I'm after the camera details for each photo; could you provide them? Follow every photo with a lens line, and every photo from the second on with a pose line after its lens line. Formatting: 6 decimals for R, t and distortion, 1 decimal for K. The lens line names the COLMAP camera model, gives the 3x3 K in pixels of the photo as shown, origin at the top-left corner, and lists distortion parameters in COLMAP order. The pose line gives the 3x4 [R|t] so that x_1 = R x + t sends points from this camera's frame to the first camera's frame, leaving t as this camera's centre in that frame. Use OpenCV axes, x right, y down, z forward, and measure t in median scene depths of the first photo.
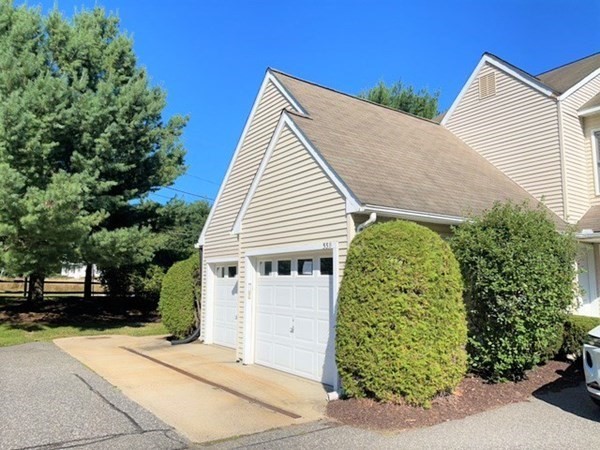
lens RADIAL K [[451.3, 0, 300.0], [0, 451.3, 225.0], [0, 0, 1]] dist [0.053091, -0.073577]
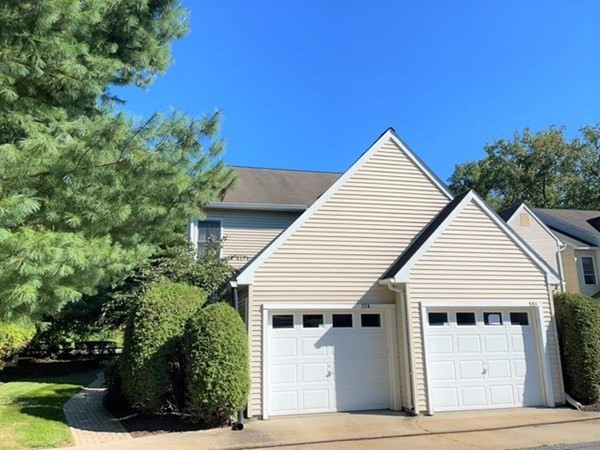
lens RADIAL K [[451.3, 0, 300.0], [0, 451.3, 225.0], [0, 0, 1]] dist [0.053091, -0.073577]
pose [[0.386226, 0.185771, 0.903504, -1.389826], [-0.103080, 0.982066, -0.157860, 0.091426], [-0.916627, -0.032164, 0.398448, 0.990156]]
